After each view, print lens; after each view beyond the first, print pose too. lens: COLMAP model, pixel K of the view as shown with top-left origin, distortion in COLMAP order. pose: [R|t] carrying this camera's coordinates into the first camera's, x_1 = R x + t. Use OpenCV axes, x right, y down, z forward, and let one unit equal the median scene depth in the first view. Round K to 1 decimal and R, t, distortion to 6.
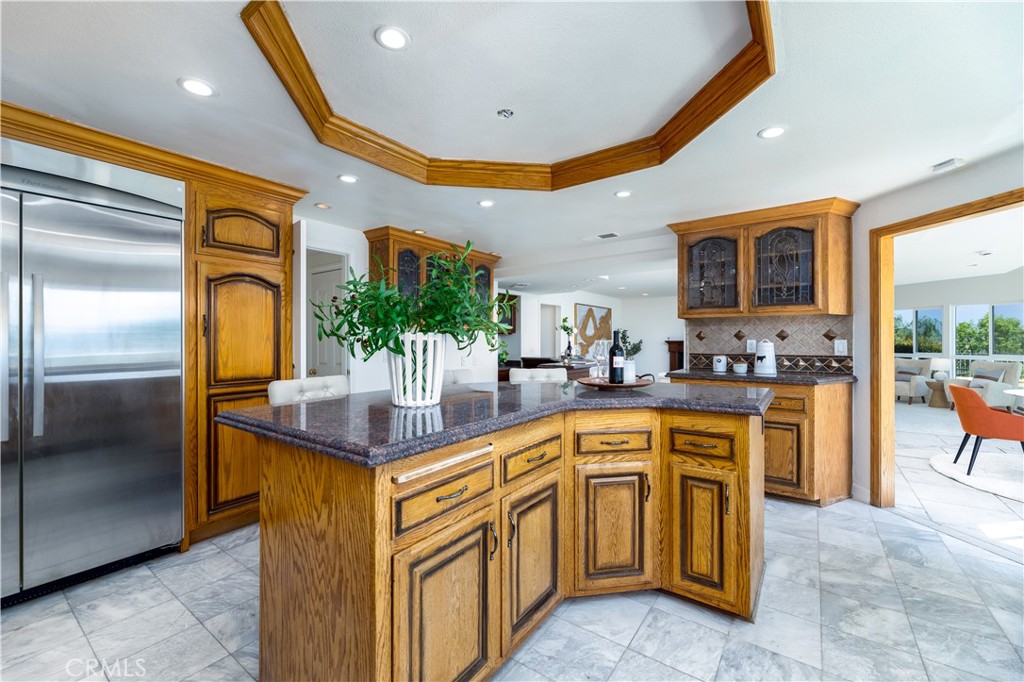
lens RADIAL K [[413.6, 0, 507.2], [0, 413.6, 341.9], [0, 0, 1]] dist [-0.001296, -0.000355]
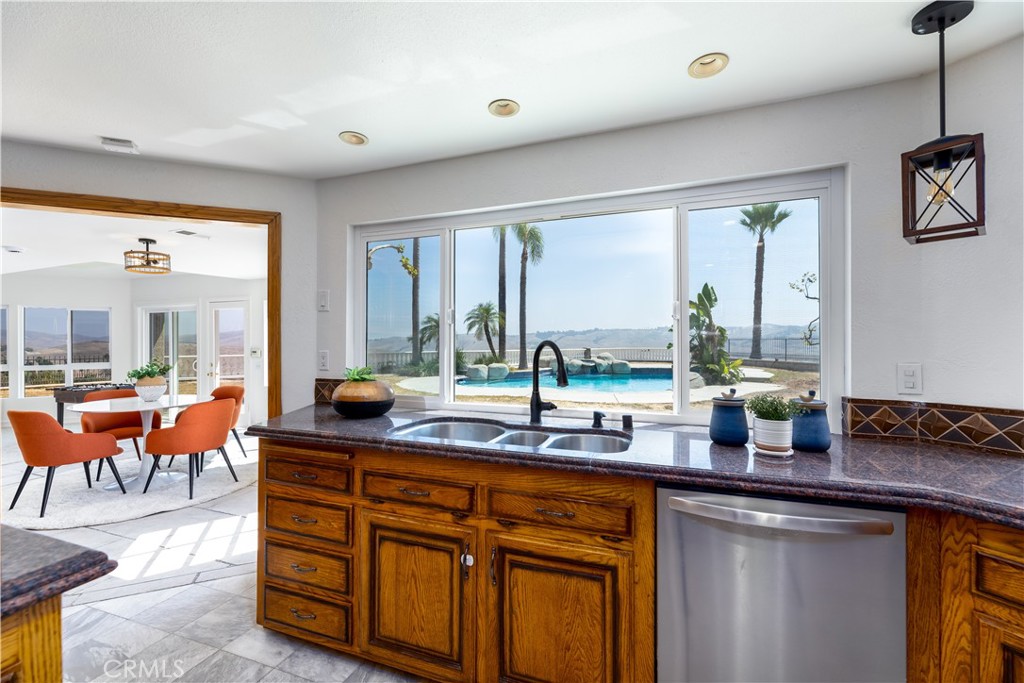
lens RADIAL K [[413.6, 0, 516.5], [0, 413.6, 339.9], [0, 0, 1]] dist [-0.001296, -0.000355]
pose [[-0.293385, 0.004450, 0.955984, 0.038474], [0.006656, 0.999974, -0.002612, -0.022664], [-0.955971, 0.005596, -0.293407, 0.301312]]
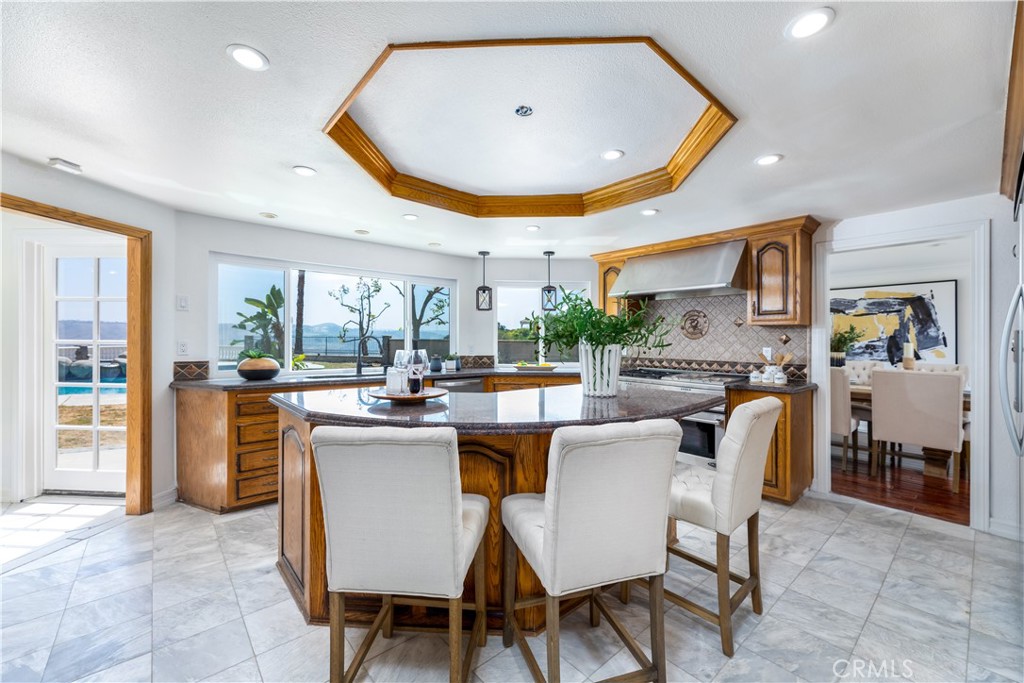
lens RADIAL K [[413.6, 0, 504.5], [0, 413.6, 338.1], [0, 0, 1]] dist [-0.001296, -0.000355]
pose [[-0.973104, -0.004830, 0.230317, -0.099214], [-0.004945, 0.999988, 0.000075, -0.018181], [-0.230315, -0.001066, -0.973116, 1.077180]]
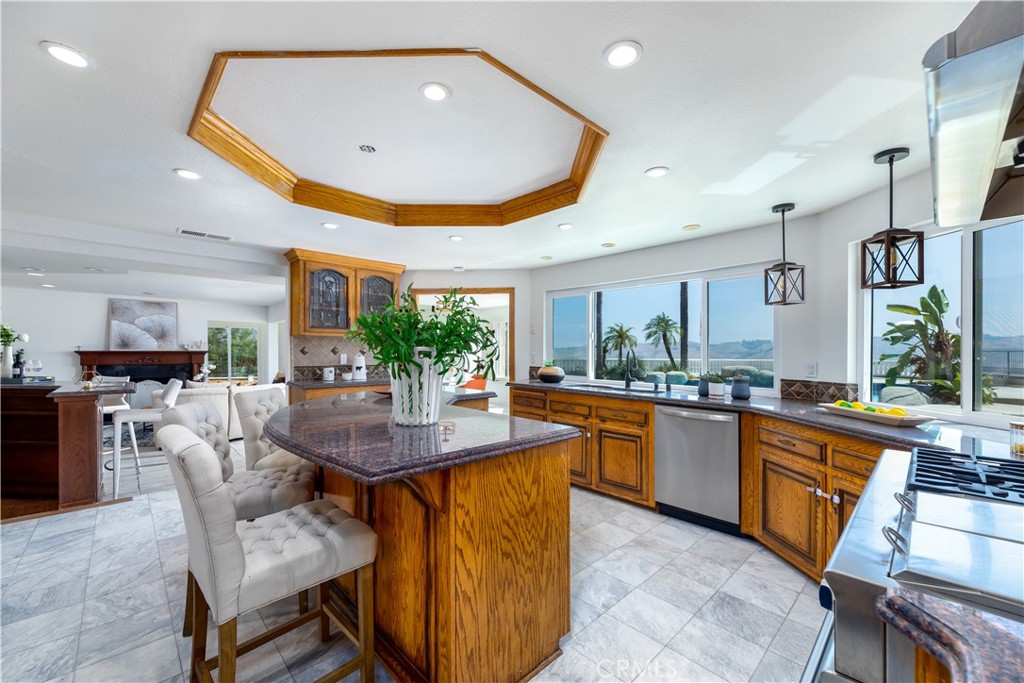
lens RADIAL K [[413.6, 0, 509.6], [0, 413.6, 343.7], [0, 0, 1]] dist [-0.001296, -0.000355]
pose [[0.167940, 0.015528, 0.985675, -0.550906], [-0.003288, 0.999879, -0.015191, -0.018311], [-0.985792, -0.000690, 0.167970, 0.253722]]
